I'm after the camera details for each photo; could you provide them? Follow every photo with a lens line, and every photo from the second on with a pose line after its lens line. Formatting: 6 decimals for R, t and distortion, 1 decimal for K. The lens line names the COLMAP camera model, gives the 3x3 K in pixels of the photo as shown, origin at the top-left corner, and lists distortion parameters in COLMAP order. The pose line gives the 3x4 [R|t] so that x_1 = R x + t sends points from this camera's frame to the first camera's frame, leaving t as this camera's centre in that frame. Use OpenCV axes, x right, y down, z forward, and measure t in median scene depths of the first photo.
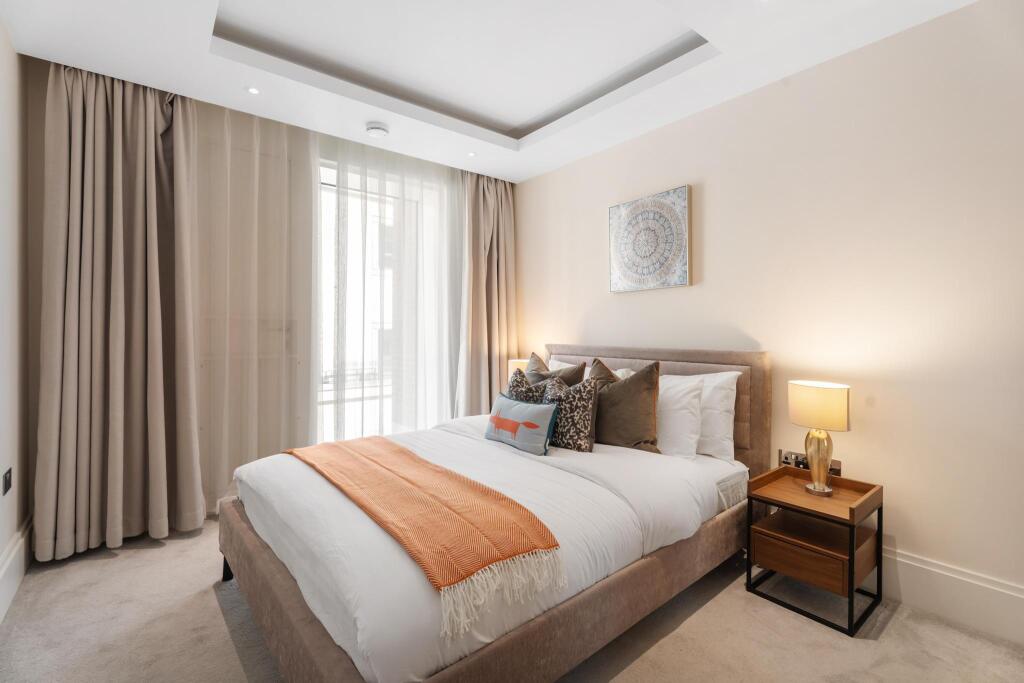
lens RADIAL K [[476.2, 0, 512.0], [0, 476.2, 341.5], [0, 0, 1]] dist [0.015769, 0.000227]
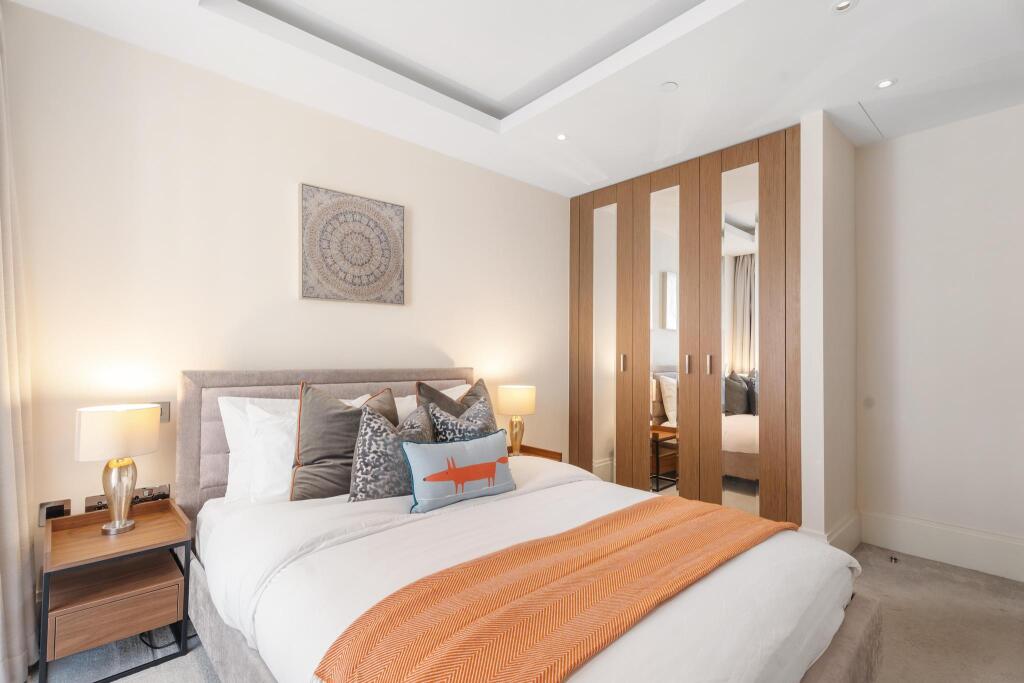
lens RADIAL K [[475.5, 0, 510.0], [0, 475.5, 360.4], [0, 0, 1]] dist [0.001829, 0.000278]
pose [[-0.071336, -0.016712, 0.997312, -0.641401], [0.006472, 0.999831, 0.017217, -0.015973], [-0.997431, 0.007683, -0.071216, 0.821801]]
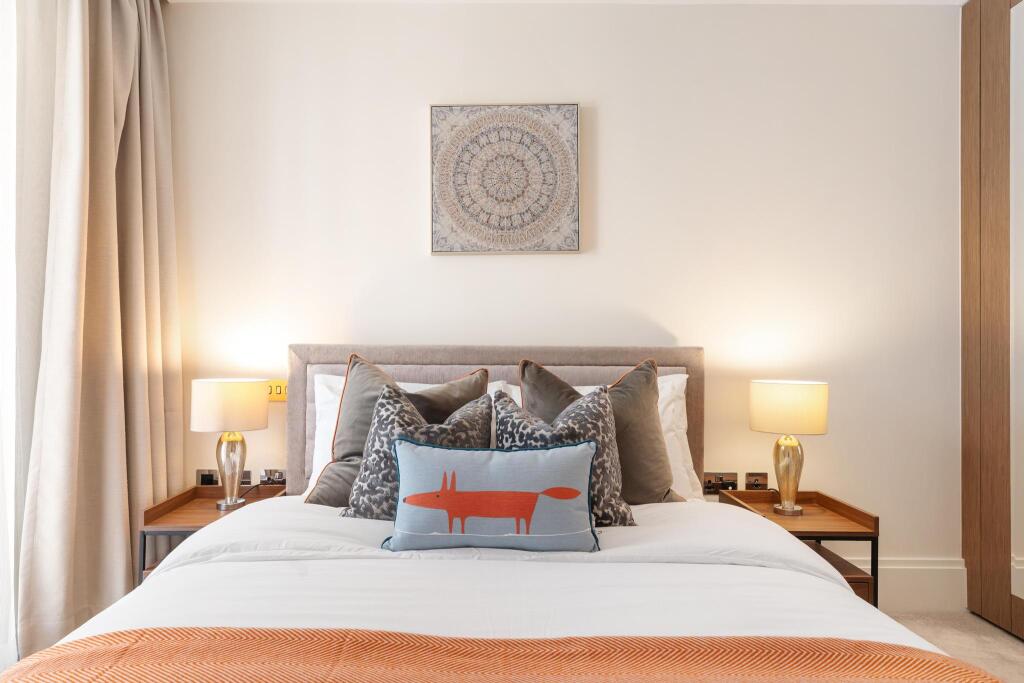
lens RADIAL K [[633.6, 0, 511.6], [0, 633.6, 364.1], [0, 0, 1]] dist [-0.013668, -0.000013]
pose [[0.619379, -0.014771, 0.784953, -0.385427], [0.011964, 0.999884, 0.009375, 0.030060], [-0.785001, 0.003585, 0.619484, 0.505214]]
